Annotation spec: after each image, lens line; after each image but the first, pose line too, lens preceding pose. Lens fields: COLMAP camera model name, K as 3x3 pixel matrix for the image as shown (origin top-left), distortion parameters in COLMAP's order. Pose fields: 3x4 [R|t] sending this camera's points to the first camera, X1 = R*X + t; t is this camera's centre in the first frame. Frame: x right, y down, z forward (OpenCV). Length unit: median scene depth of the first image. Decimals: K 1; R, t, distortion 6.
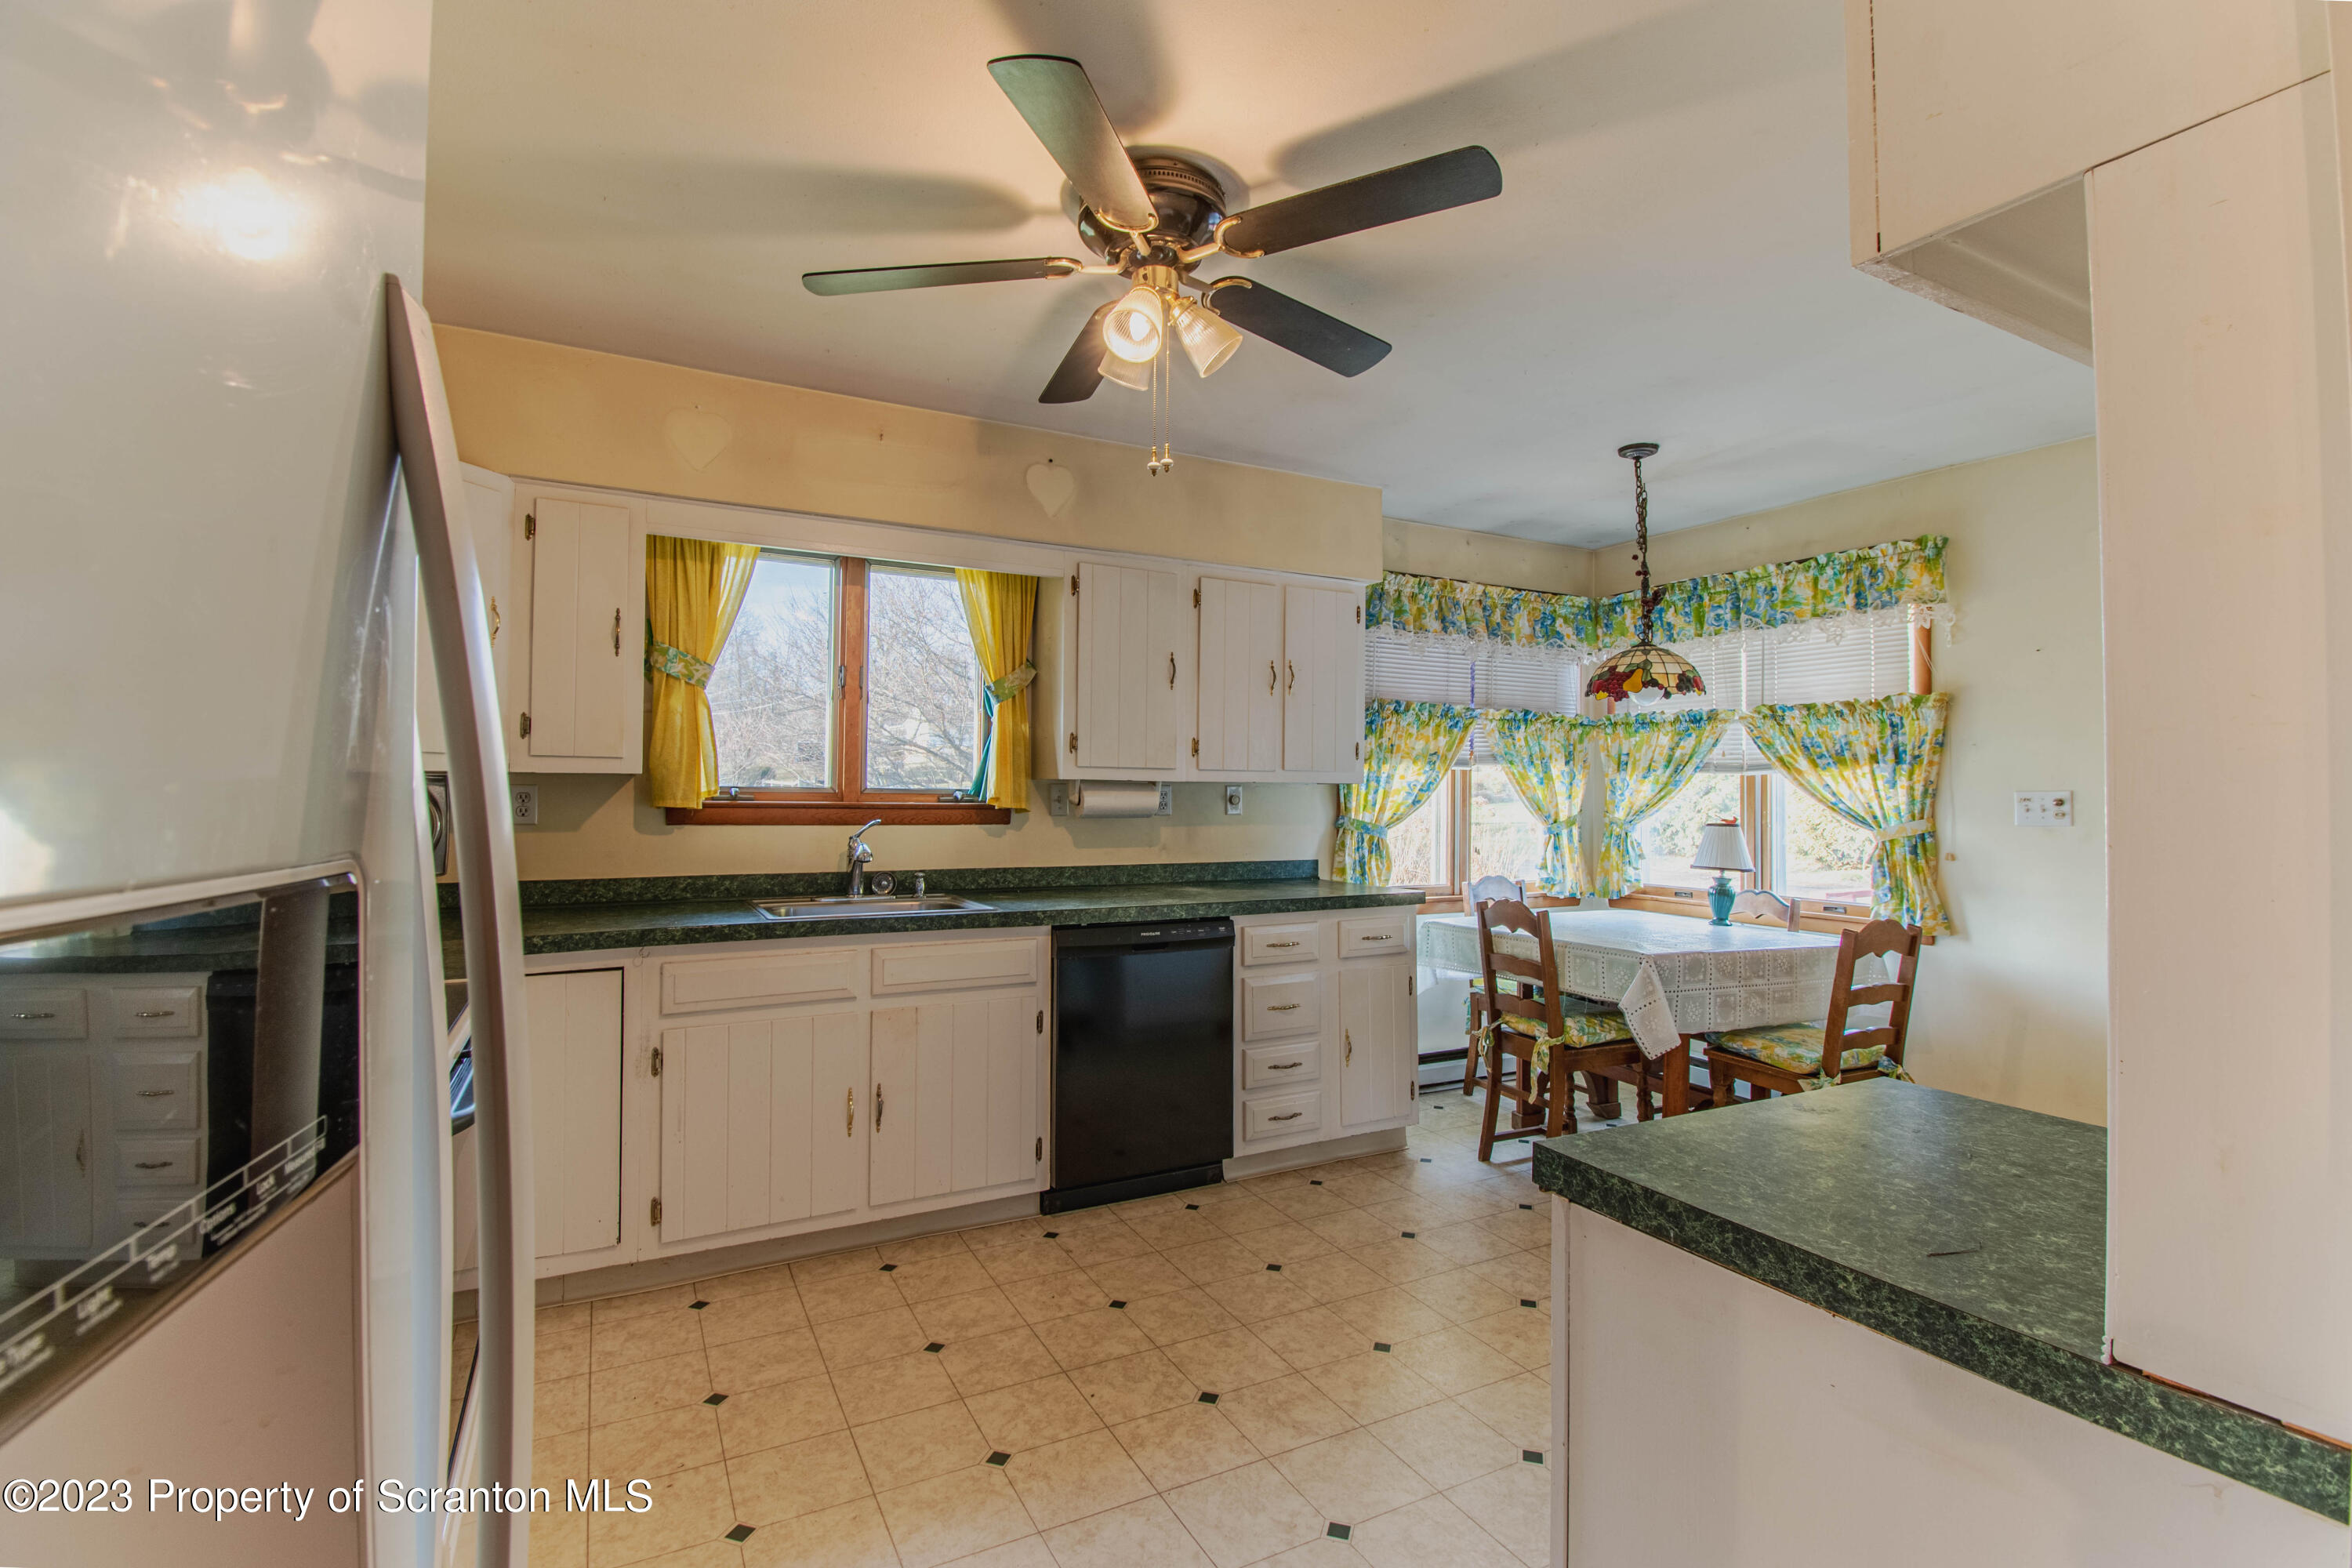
lens RADIAL K [[1106.3, 0, 1196.8], [0, 1106.3, 771.4], [0, 0, 1]] dist [-0.002502, -0.005278]
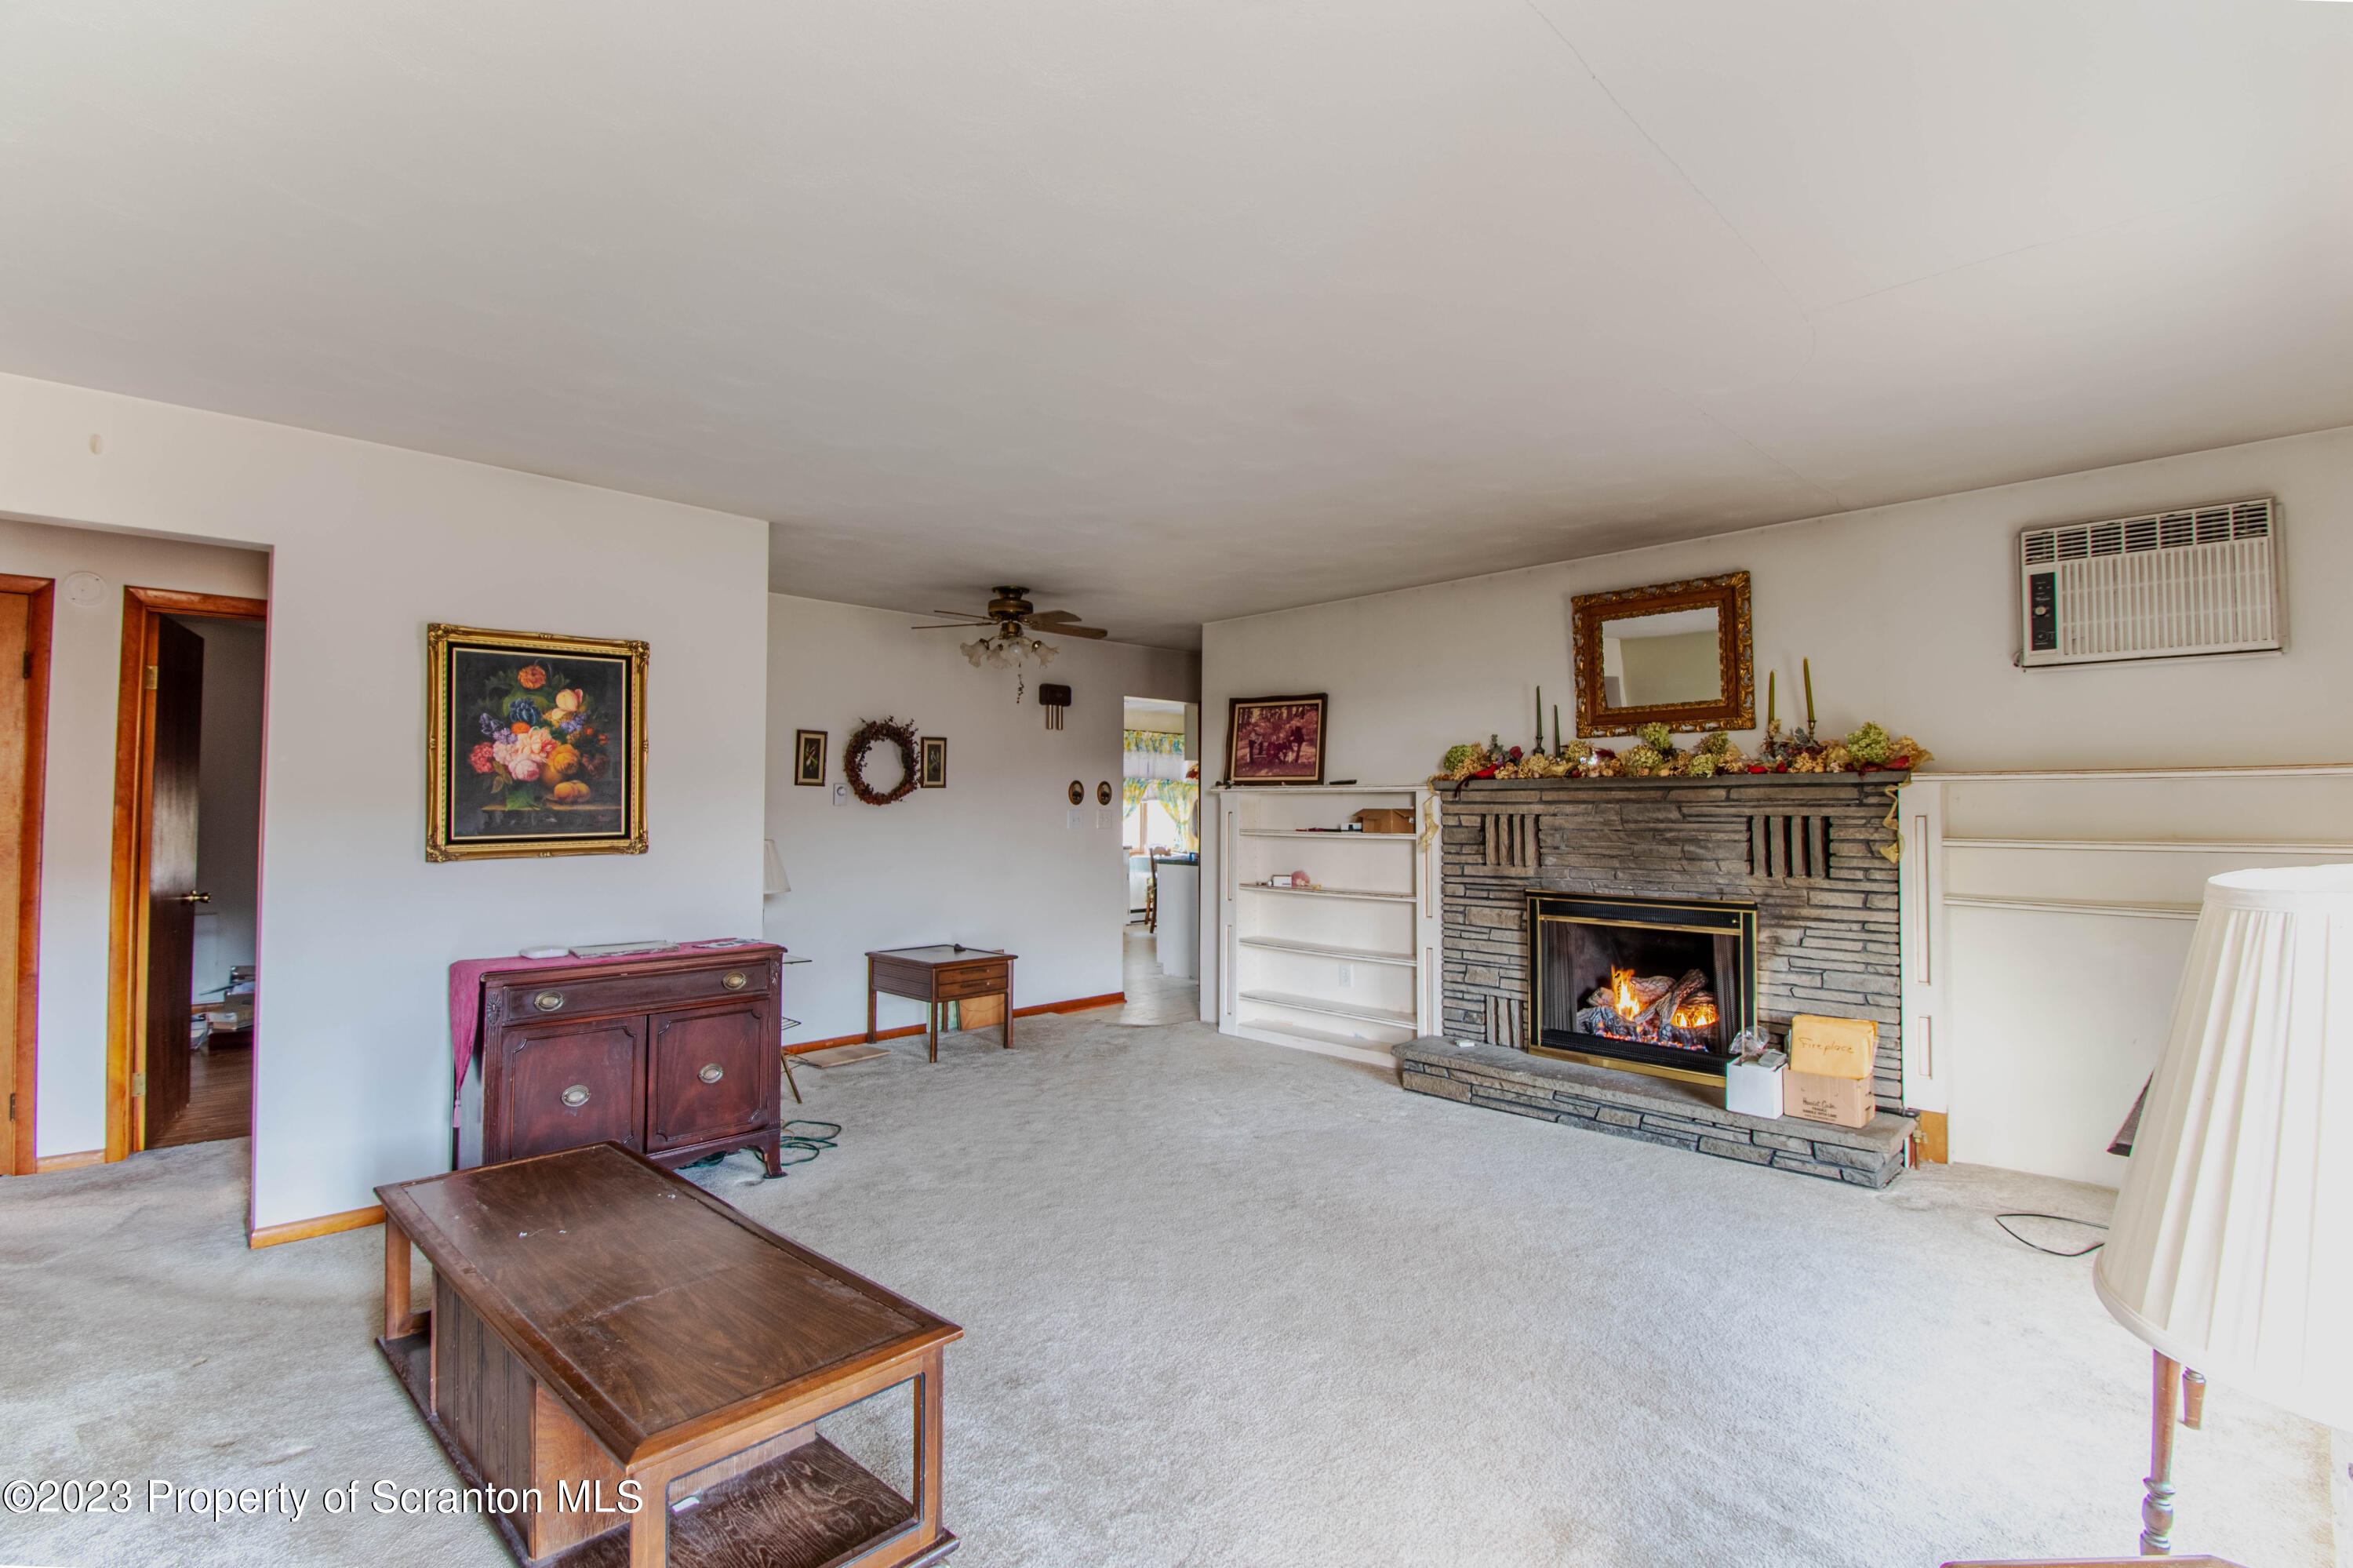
lens RADIAL K [[1106.8, 0, 1202.9], [0, 1106.8, 778.3], [0, 0, 1]] dist [-0.002502, -0.005278]
pose [[0.958432, -0.000668, 0.285321, -0.496084], [0.002416, 0.999980, -0.005776, -0.056711], [-0.285312, 0.006225, 0.958415, -2.051579]]
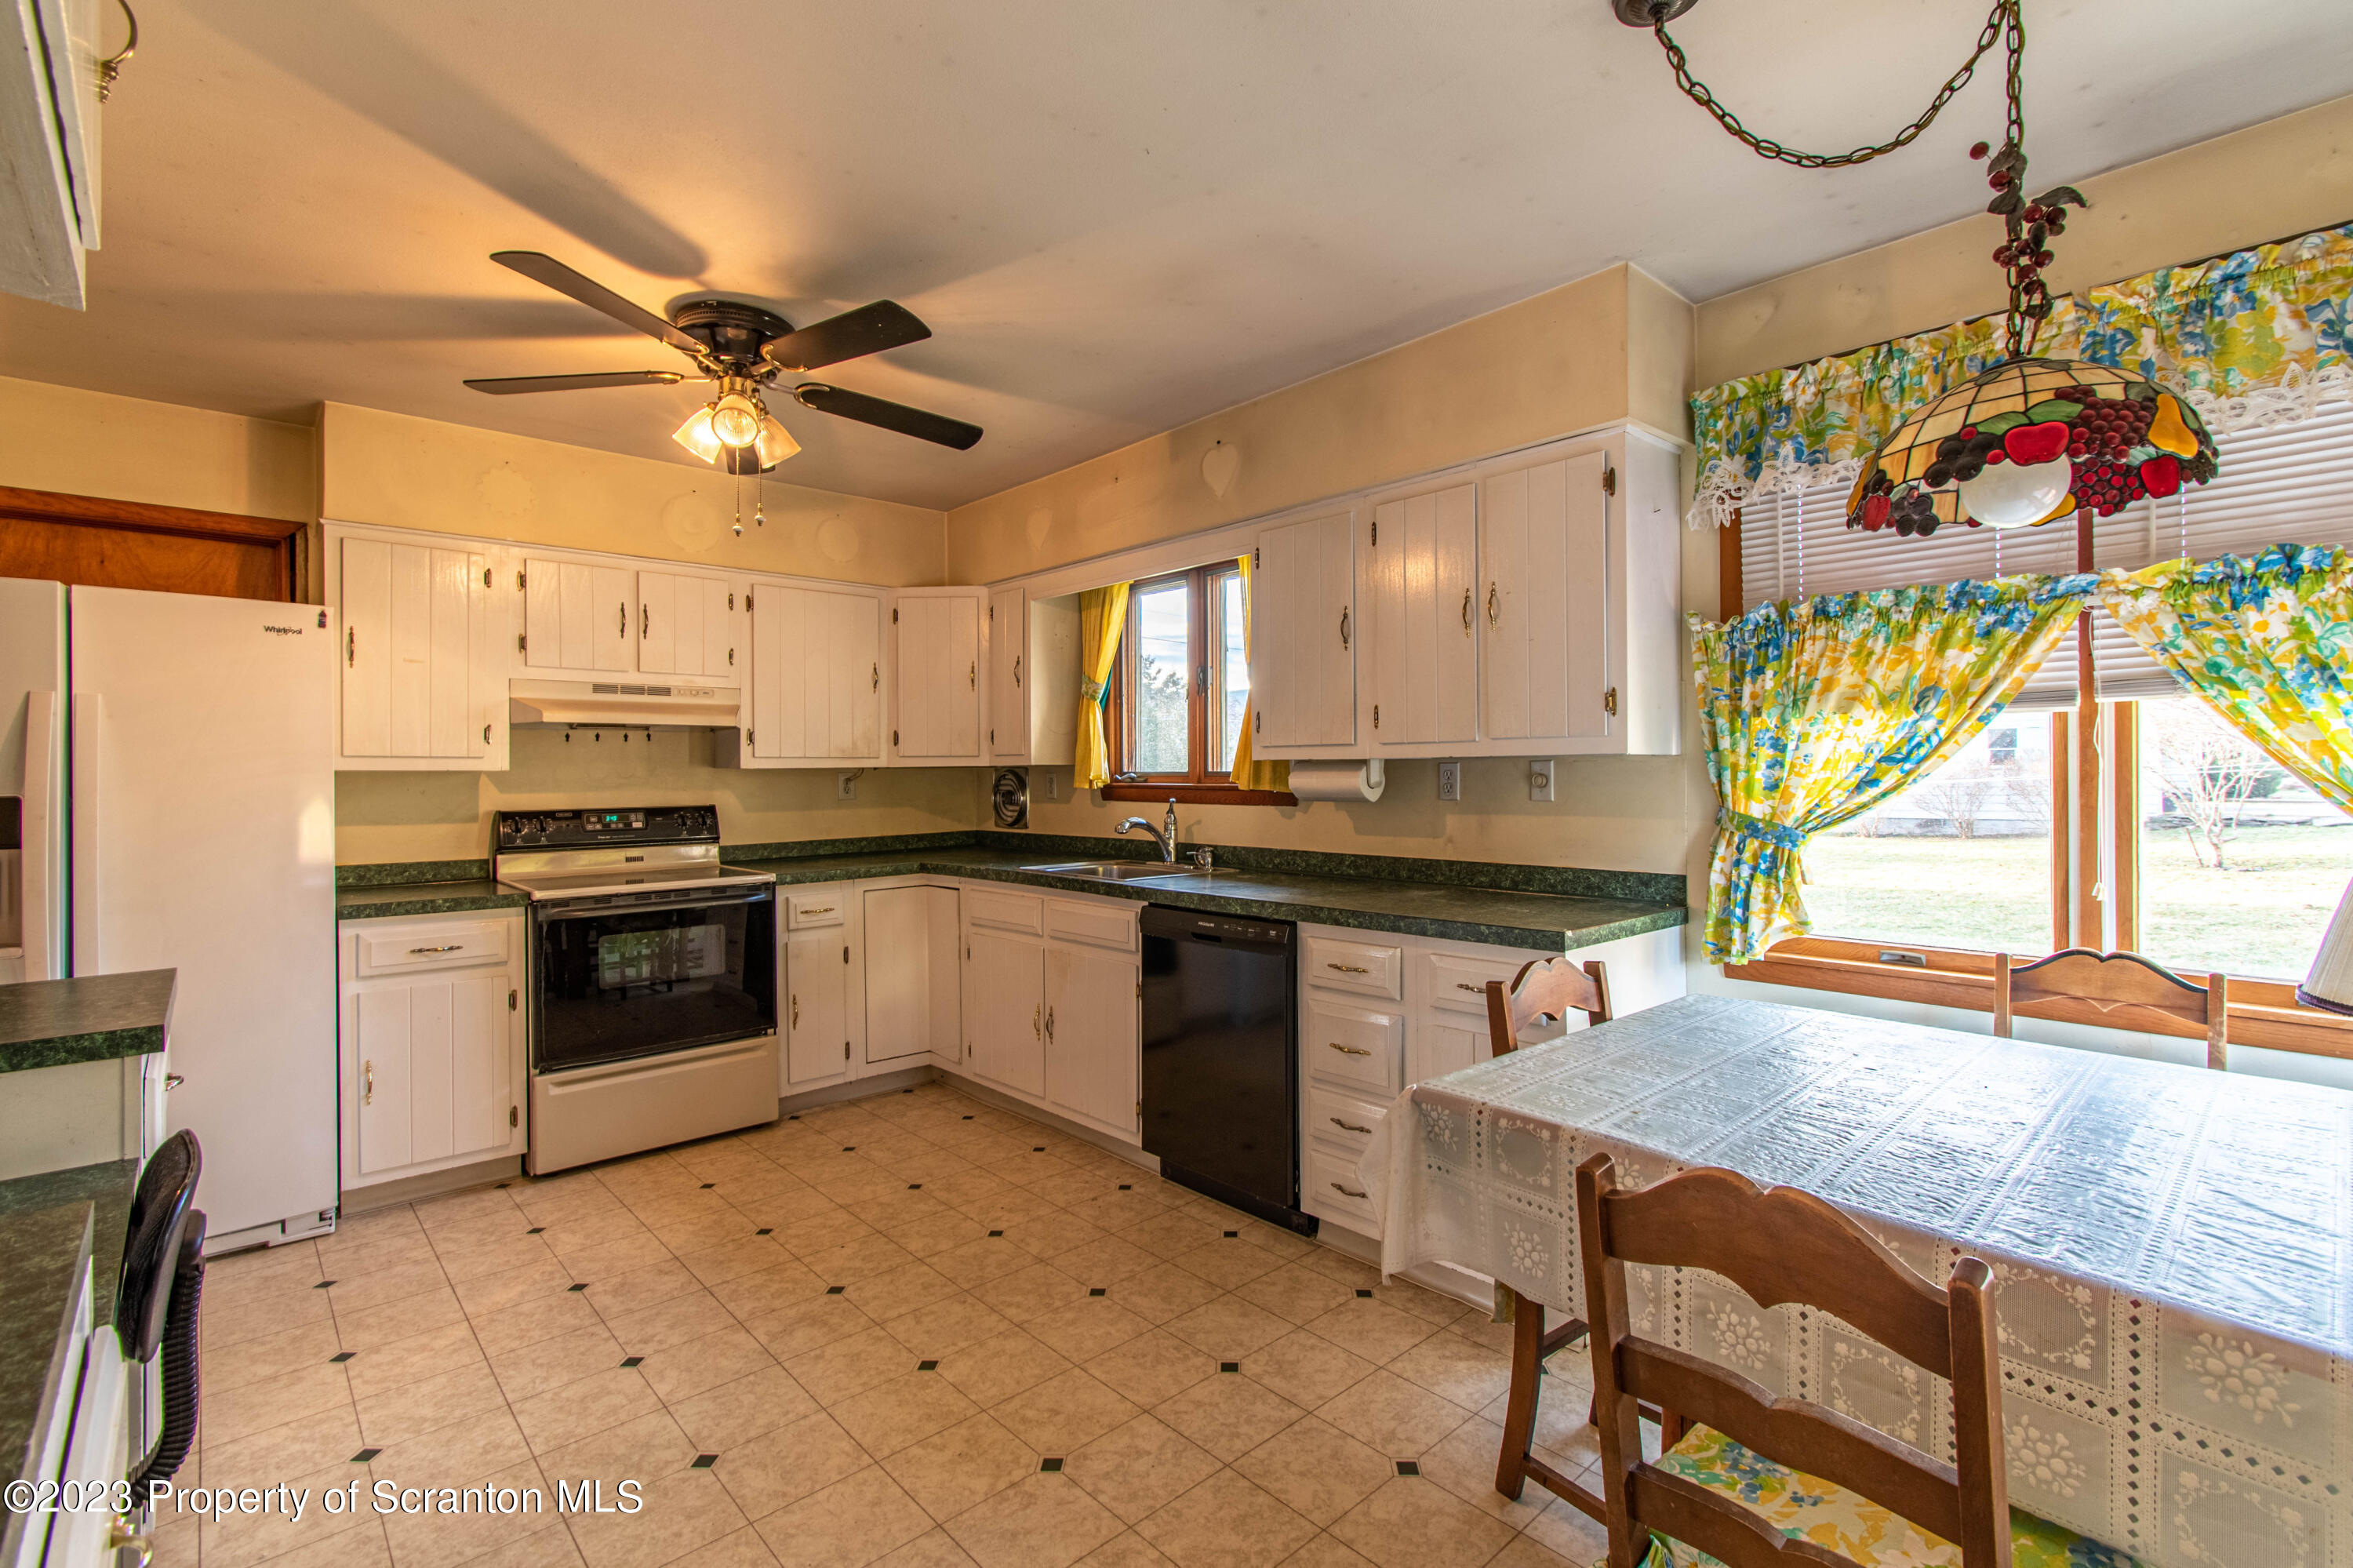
lens RADIAL K [[1106.8, 0, 1207.7], [0, 1106.8, 776.8], [0, 0, 1]] dist [-0.002502, -0.005278]
pose [[0.223640, -0.003447, -0.974666, 0.780560], [0.031544, 0.999496, 0.003703, 0.015563], [0.974161, -0.031573, 0.223636, 0.708592]]
